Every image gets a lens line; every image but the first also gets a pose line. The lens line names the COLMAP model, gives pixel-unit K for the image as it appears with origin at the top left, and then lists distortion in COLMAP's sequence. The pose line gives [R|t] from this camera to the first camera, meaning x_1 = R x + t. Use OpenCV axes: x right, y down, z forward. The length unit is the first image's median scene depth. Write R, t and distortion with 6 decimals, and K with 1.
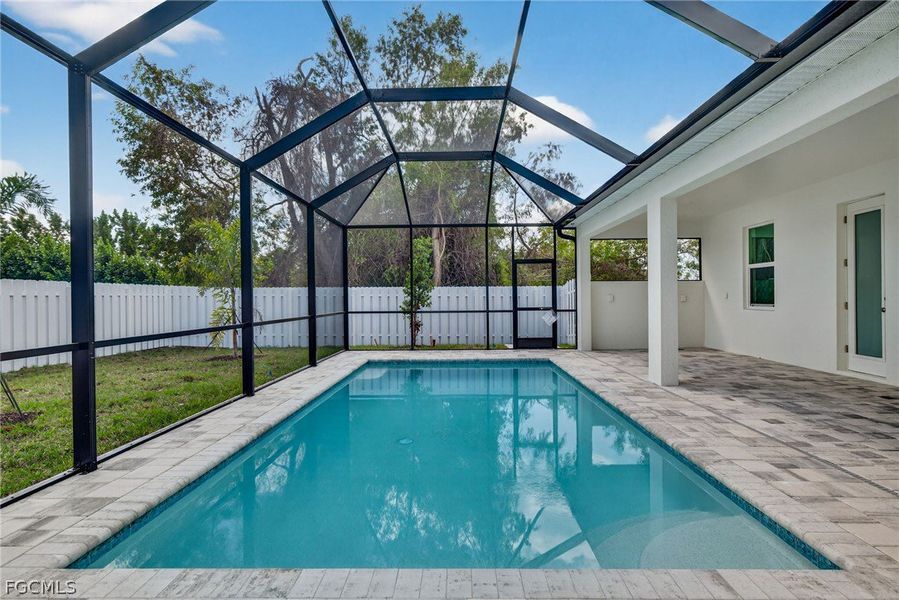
lens RADIAL K [[479.6, 0, 449.5], [0, 479.6, 300.0], [0, 0, 1]] dist [0.003258, 0.000393]
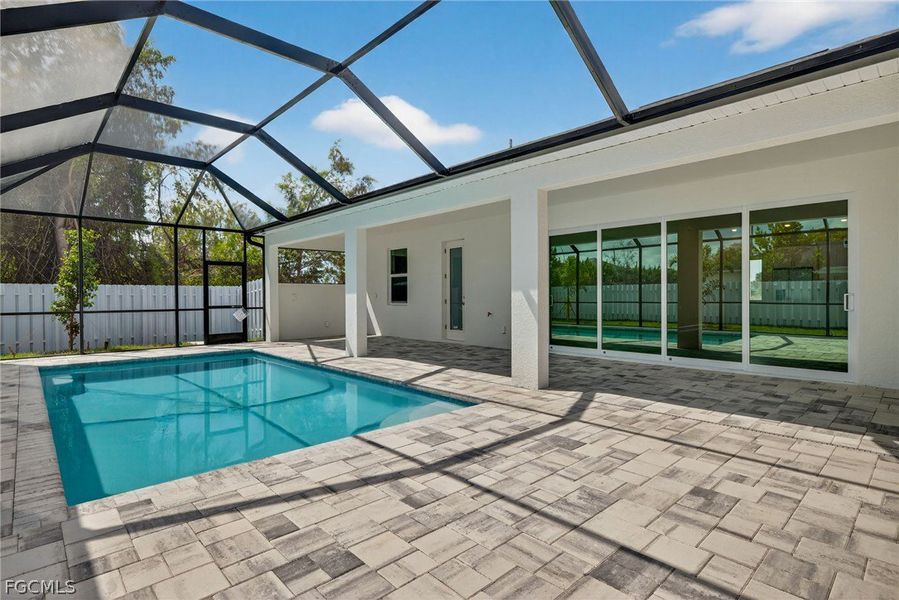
lens RADIAL K [[456.5, 0, 449.5], [0, 456.5, 300.0], [0, 0, 1]] dist [0.004836, 0.000345]
pose [[0.719920, -0.002845, 0.694051, -0.181721], [0.002091, 0.999996, 0.001930, 0.001884], [-0.694054, 0.000062, 0.719923, -0.110544]]
